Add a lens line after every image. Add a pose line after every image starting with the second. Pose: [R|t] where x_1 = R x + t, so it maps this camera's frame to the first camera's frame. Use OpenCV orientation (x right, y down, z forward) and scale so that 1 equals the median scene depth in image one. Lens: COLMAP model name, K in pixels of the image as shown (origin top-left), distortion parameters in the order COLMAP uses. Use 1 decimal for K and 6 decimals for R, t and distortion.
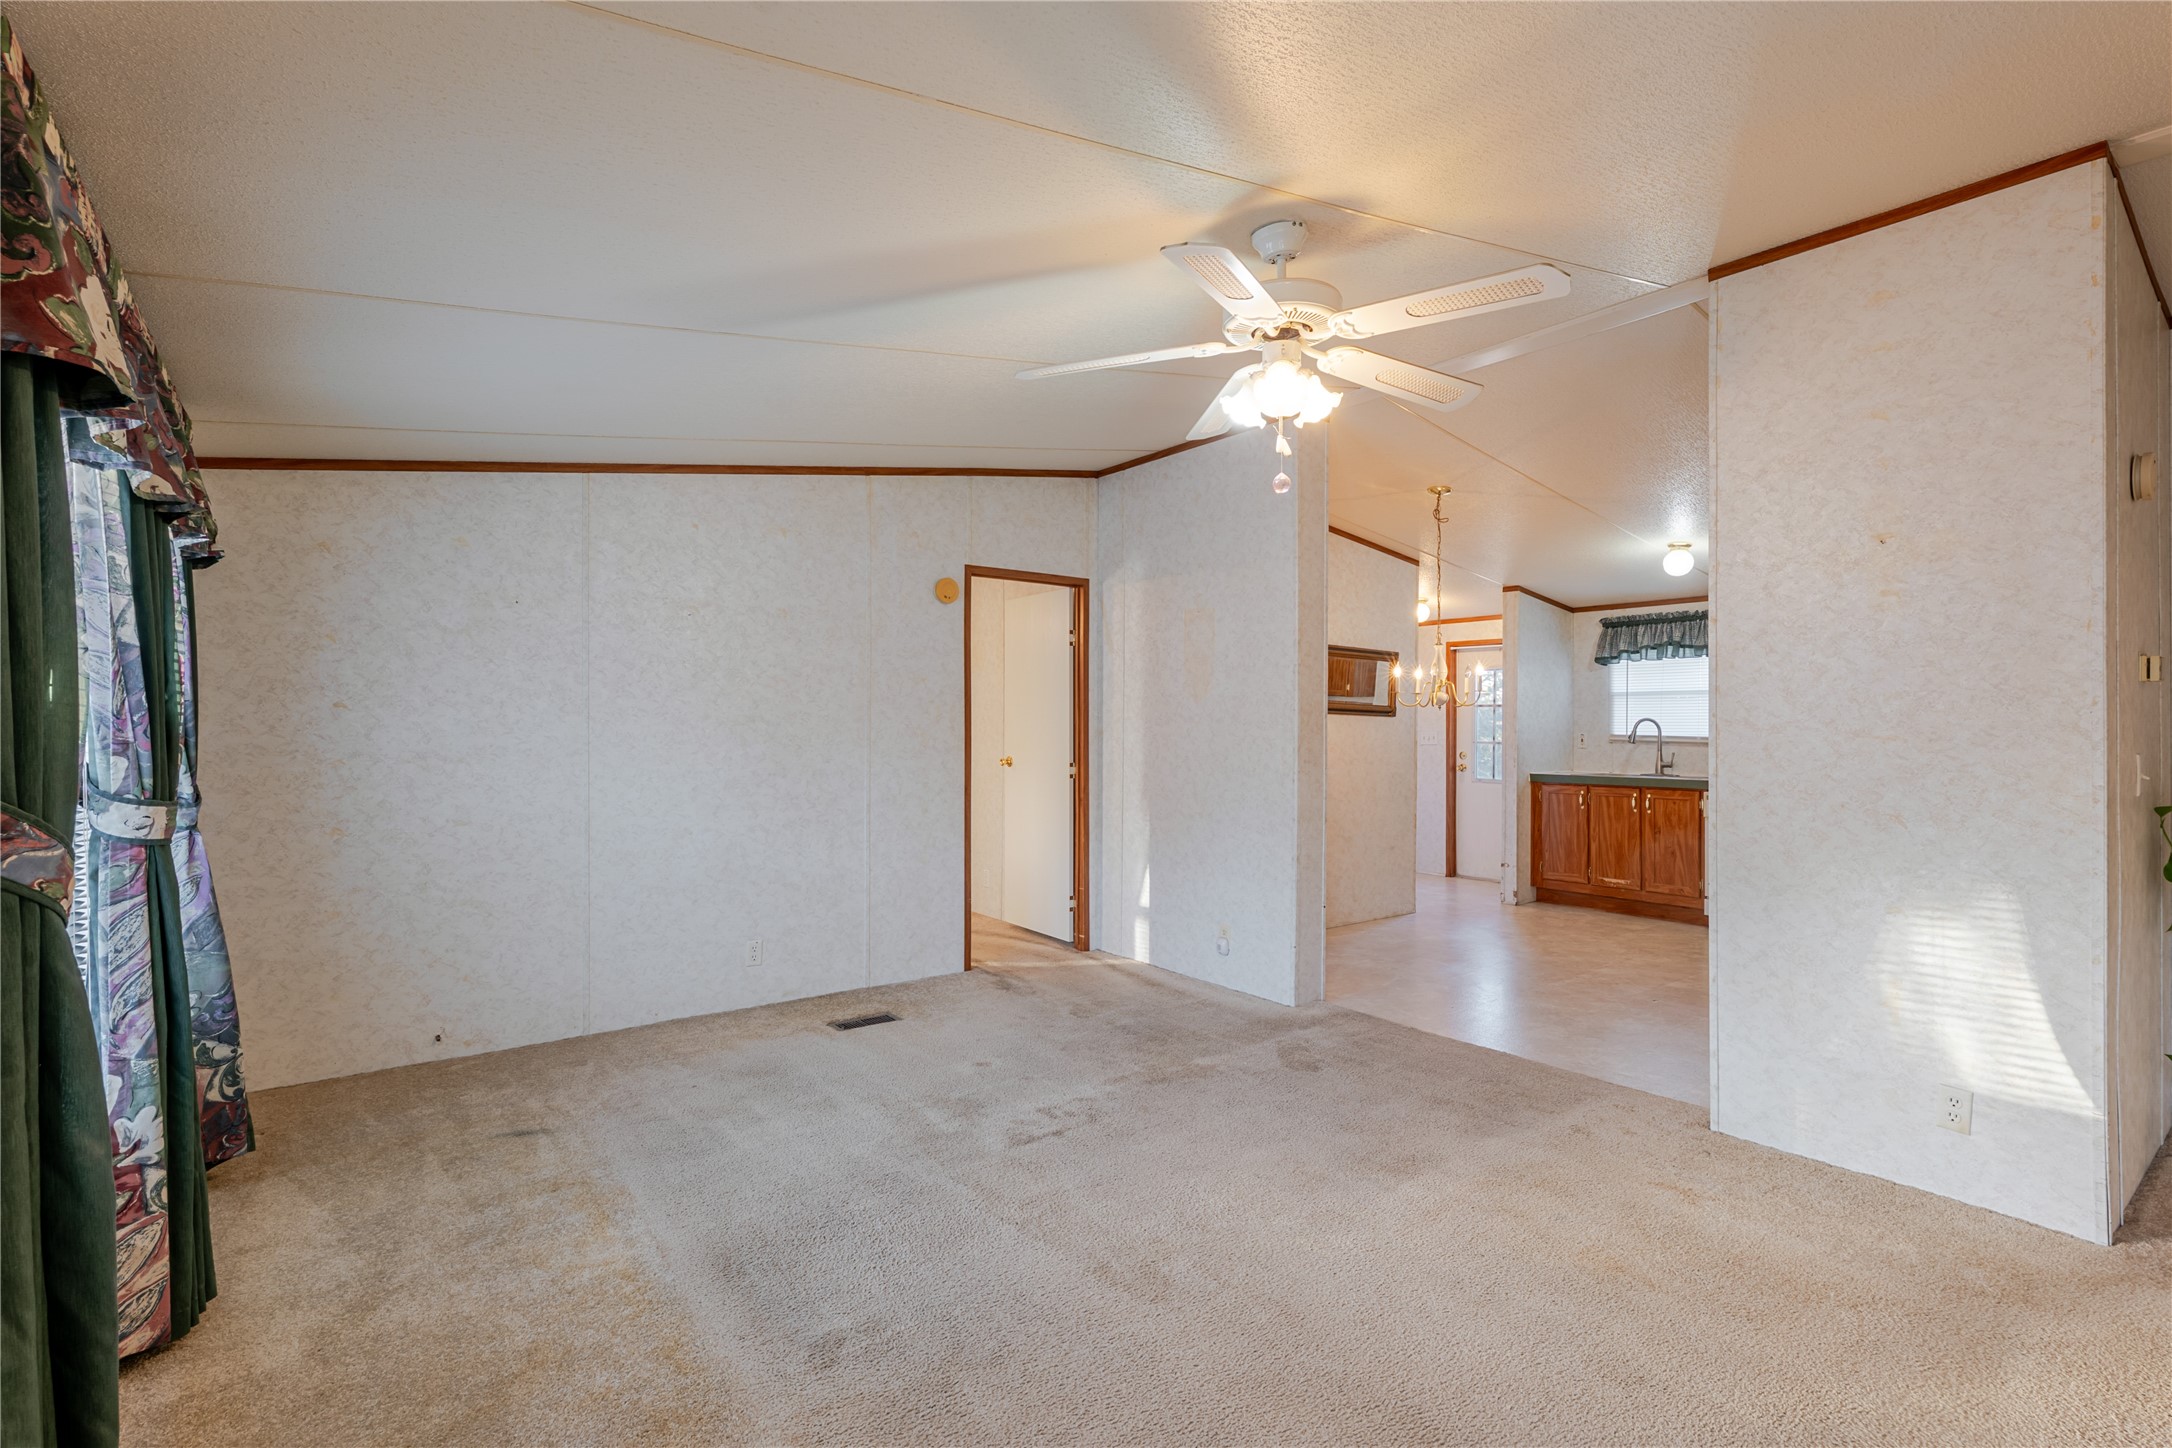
lens RADIAL K [[1003.8, 0, 1083.5], [0, 1003.8, 727.6], [0, 0, 1]] dist [0.003205, 0.002347]
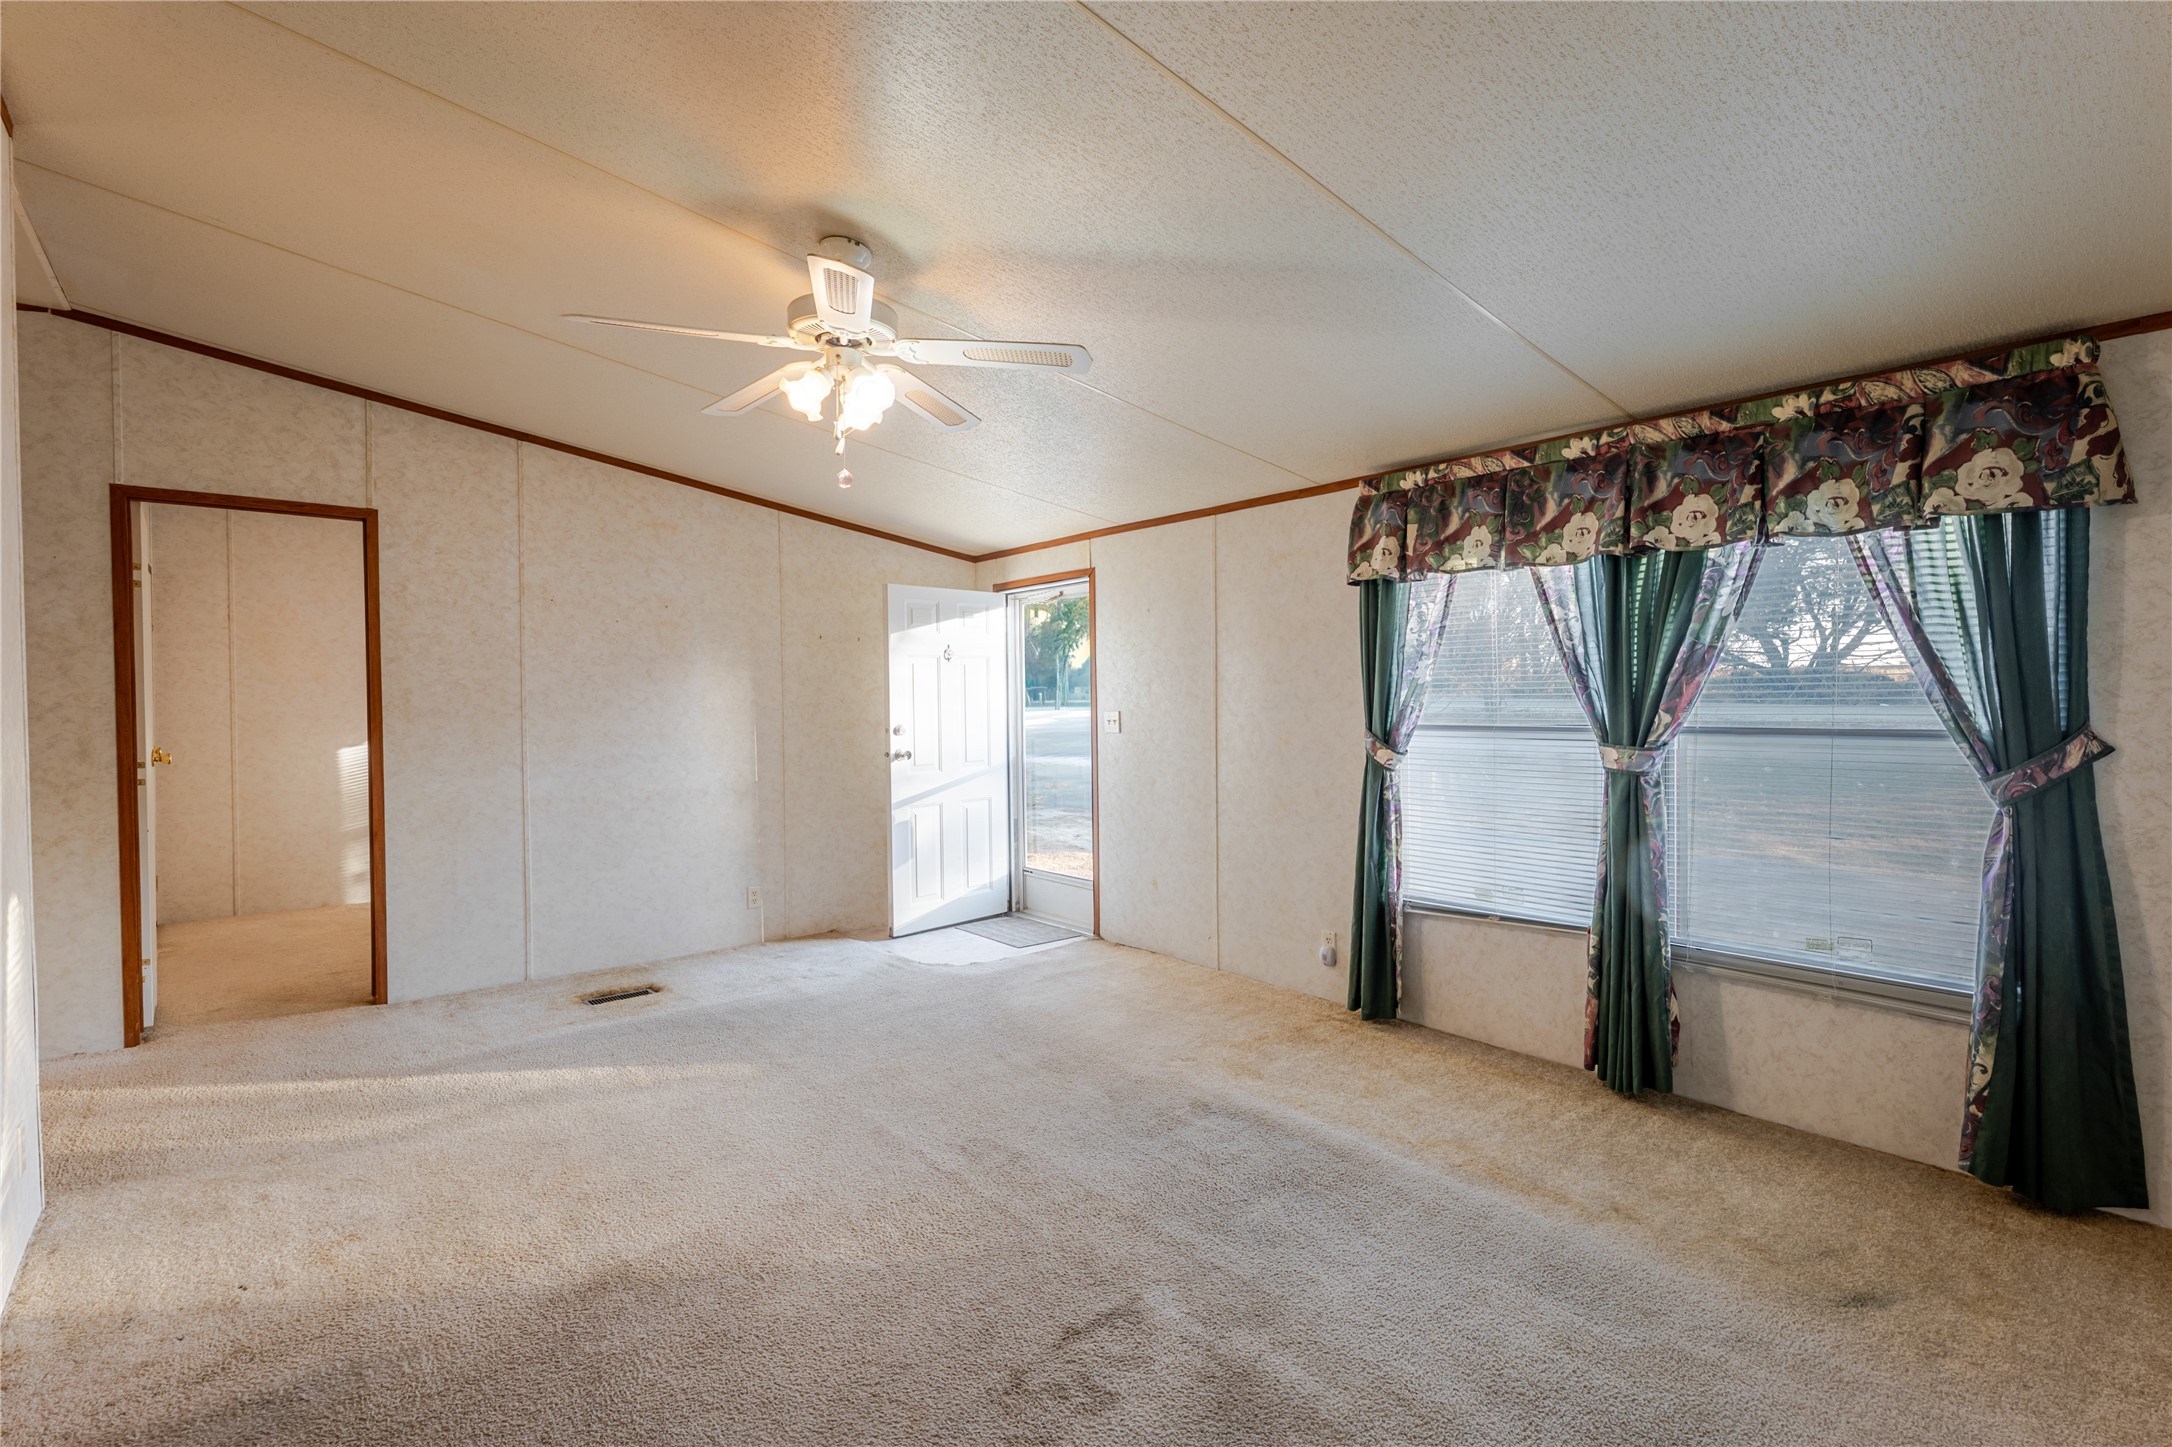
lens RADIAL K [[1003.8, 0, 1082.0], [0, 1003.8, 718.8], [0, 0, 1]] dist [0.003205, 0.002347]
pose [[-0.998727, 0.004785, -0.050218, -0.000373], [0.003721, 0.999767, 0.021241, -0.001455], [0.050307, 0.021027, -0.998512, 0.780136]]
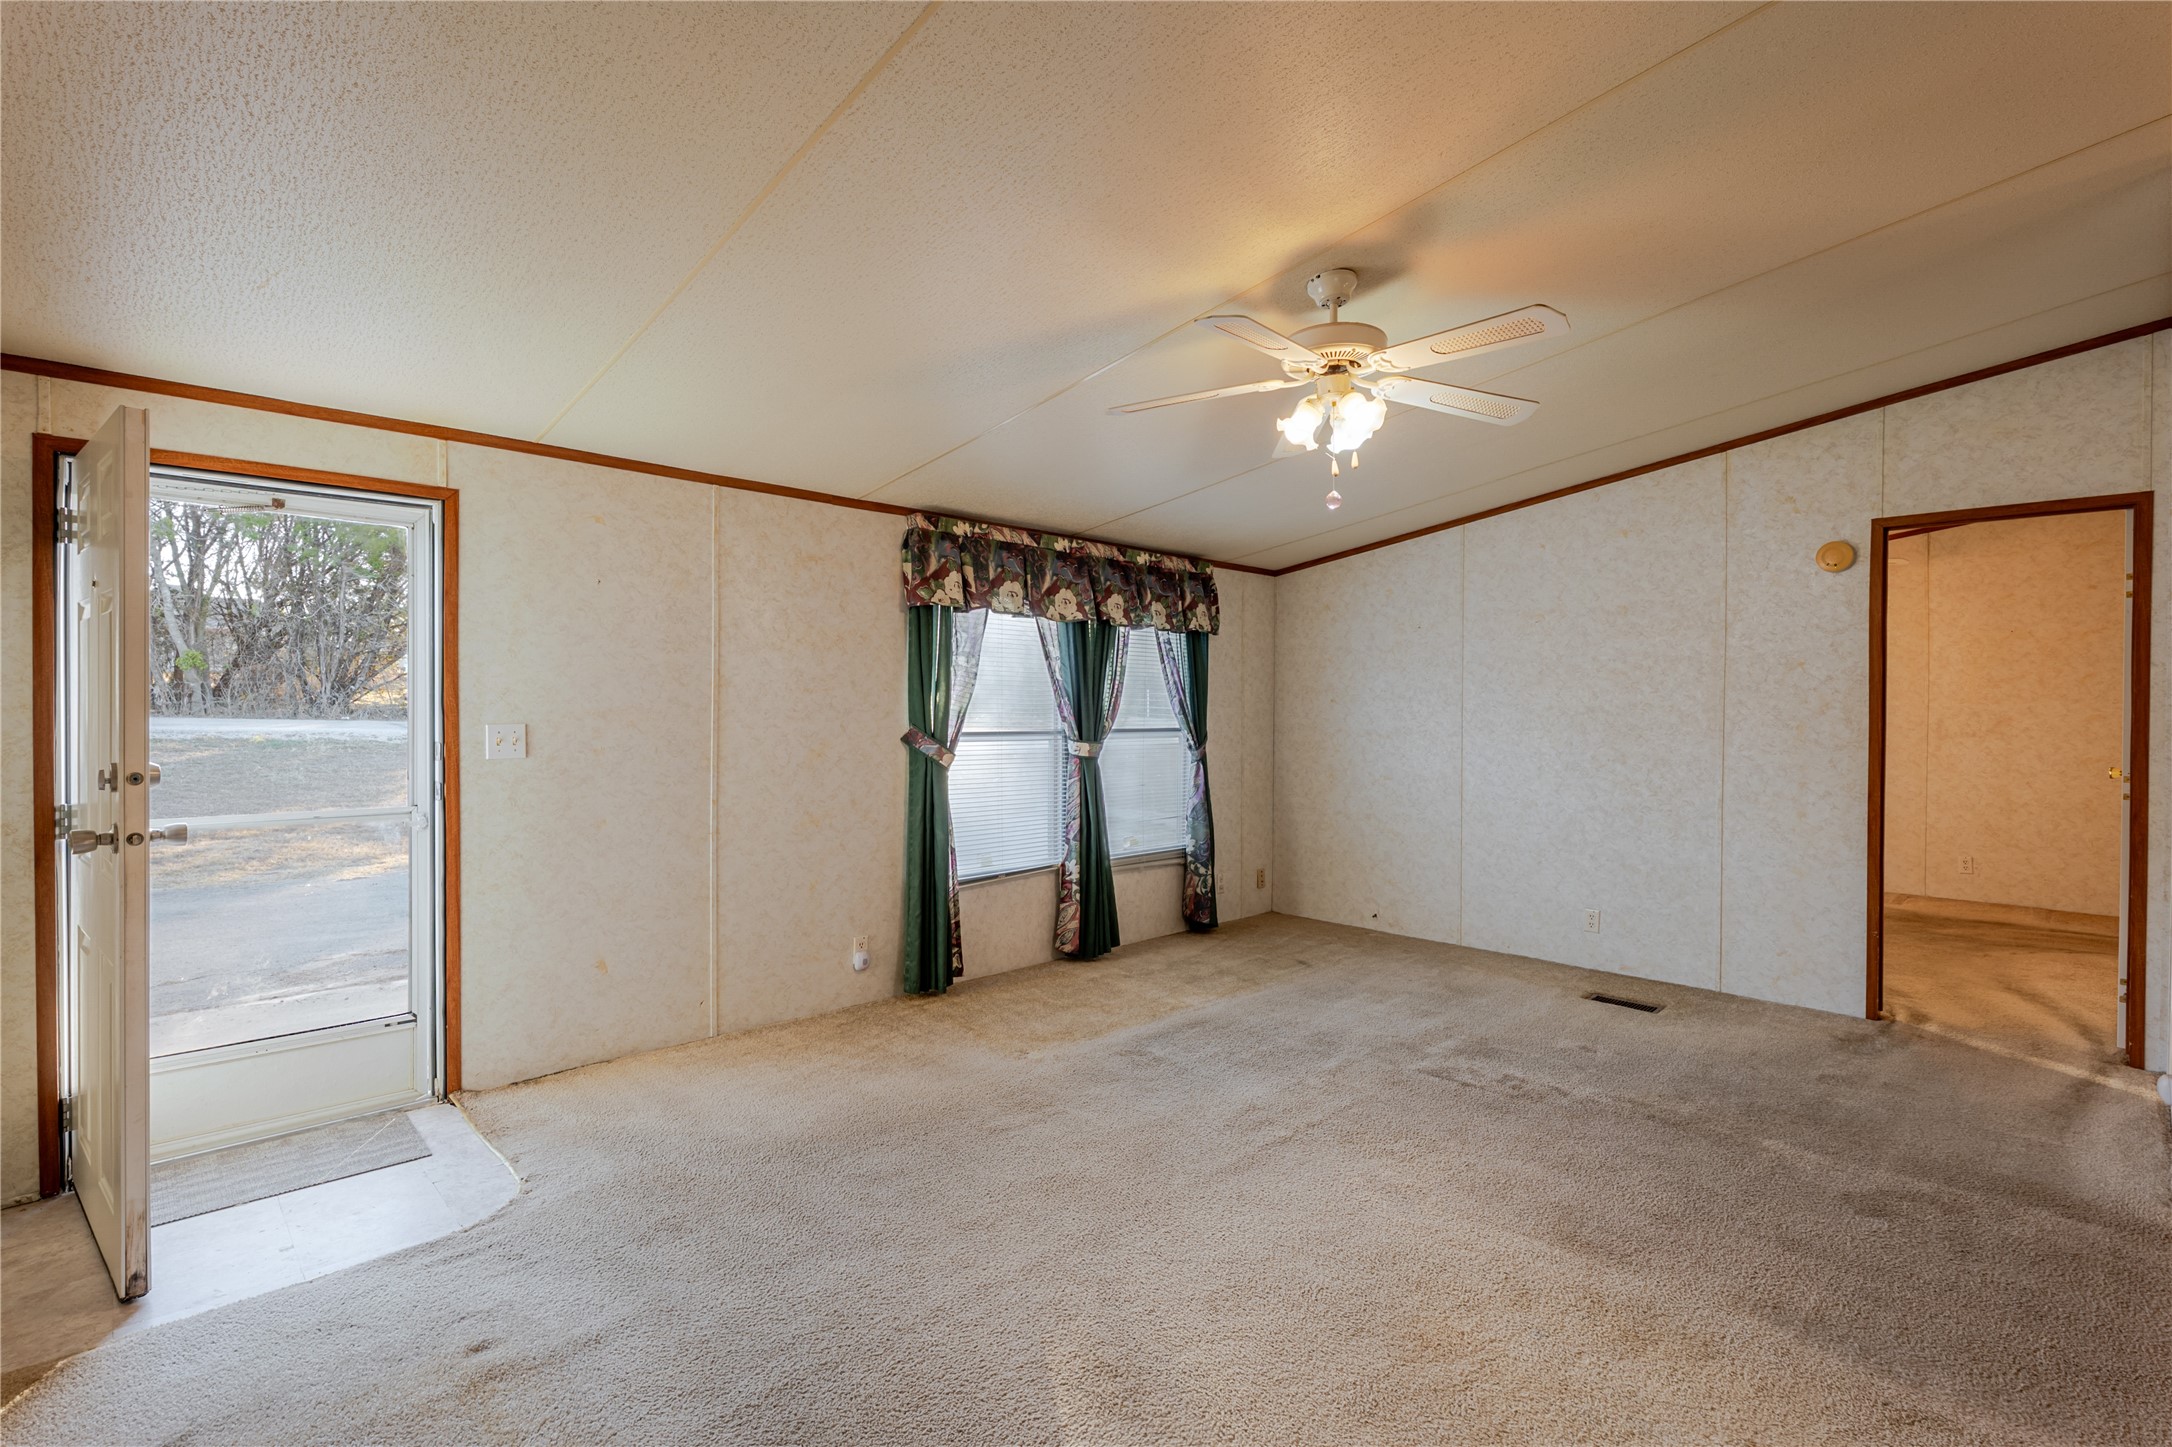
lens RADIAL K [[1003.8, 0, 1097.3], [0, 1003.8, 723.7], [0, 0, 1]] dist [0.003205, 0.002347]
pose [[0.128822, 0.012514, -0.991589, 0.480589], [-0.010250, 0.999884, 0.011287, 0.000464], [0.991615, 0.008710, 0.128935, 0.217042]]
